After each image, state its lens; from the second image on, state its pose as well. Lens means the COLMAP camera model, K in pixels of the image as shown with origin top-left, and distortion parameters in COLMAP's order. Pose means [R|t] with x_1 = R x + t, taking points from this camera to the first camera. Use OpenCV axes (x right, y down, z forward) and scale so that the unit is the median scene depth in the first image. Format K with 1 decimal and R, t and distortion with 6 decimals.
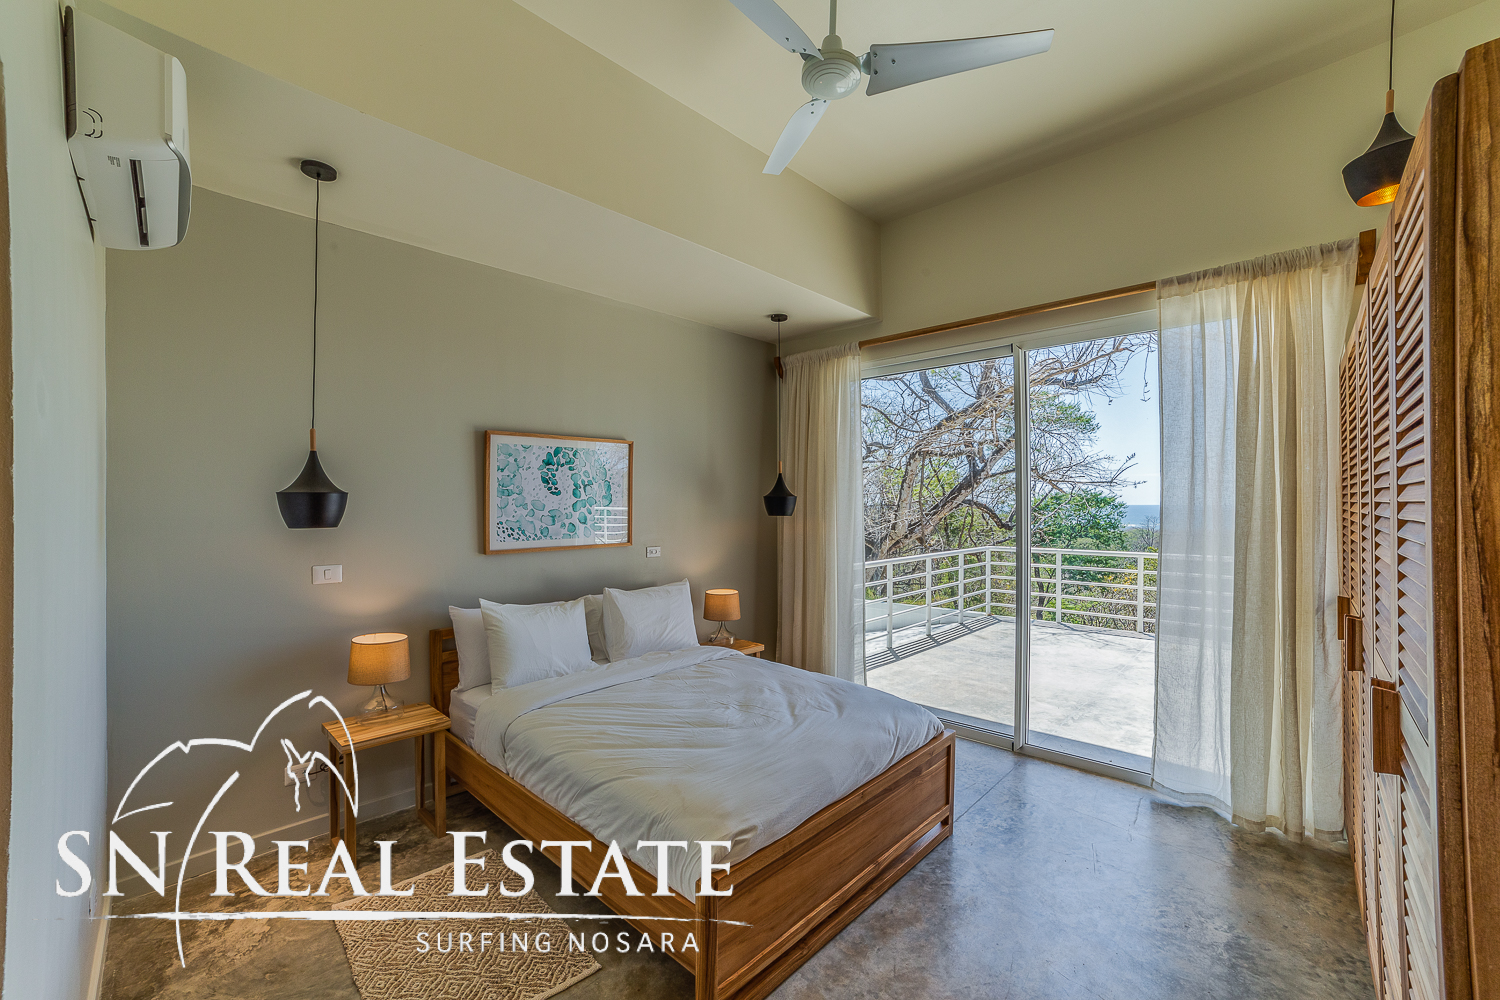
lens RADIAL K [[591.8, 0, 750.0], [0, 591.8, 500.0], [0, 0, 1]] dist [-0.088471, 0.034040]
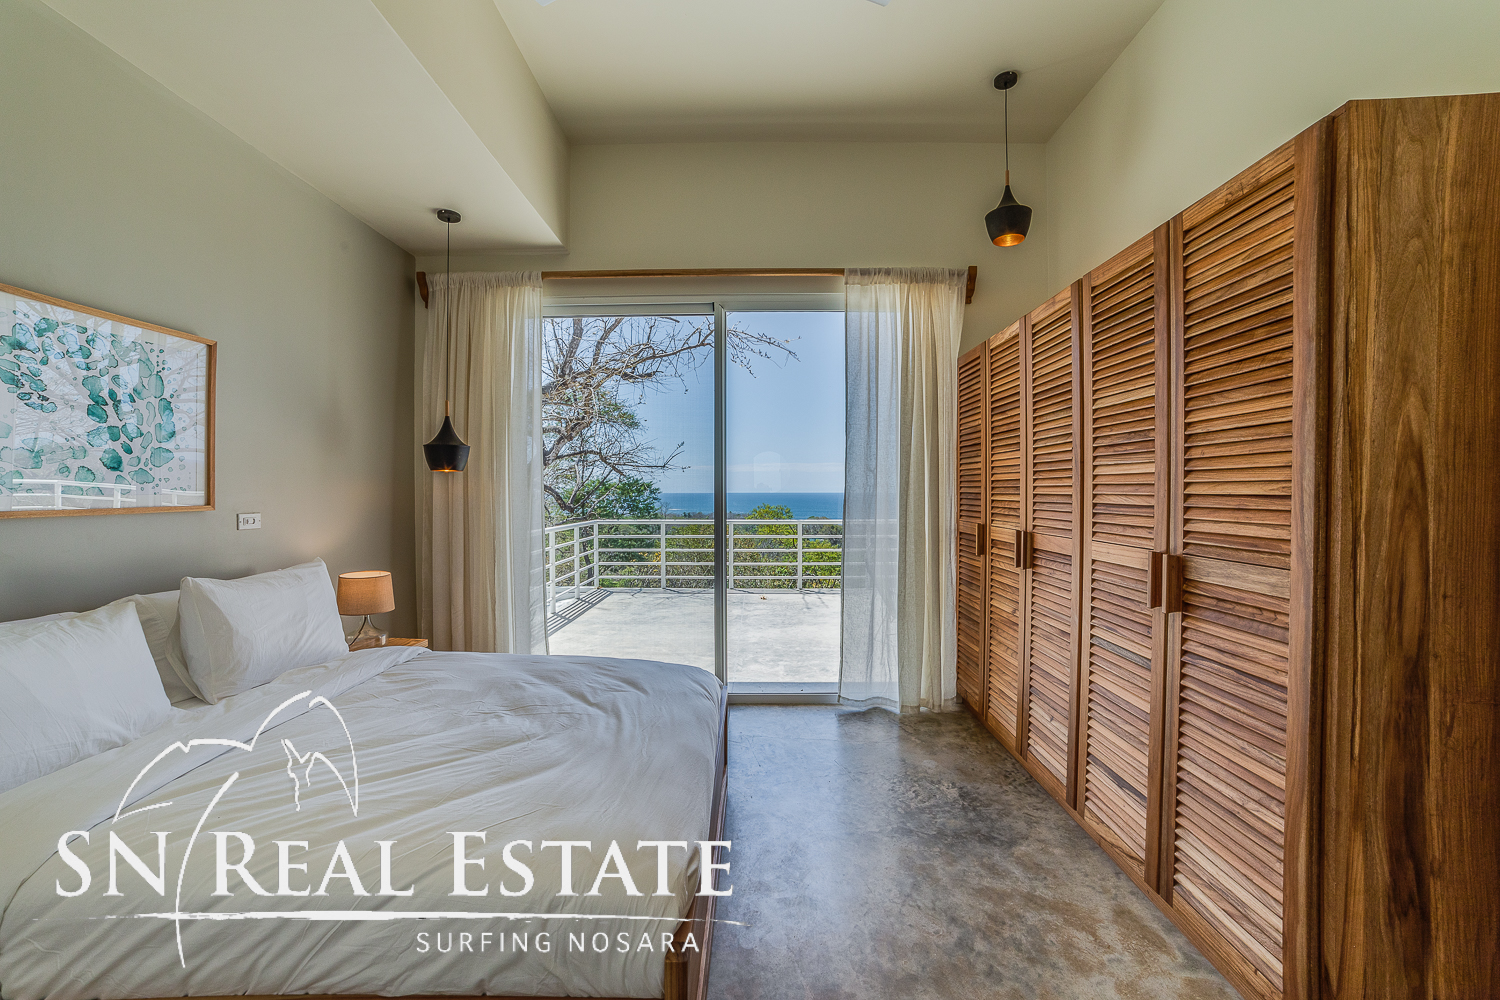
lens RADIAL K [[591.8, 0, 750.0], [0, 591.8, 500.0], [0, 0, 1]] dist [-0.088471, 0.034040]
pose [[0.734841, -0.008990, 0.678180, -0.204042], [-0.006881, 0.999762, 0.020709, 0.054893], [-0.678205, -0.019885, 0.734604, 0.205517]]
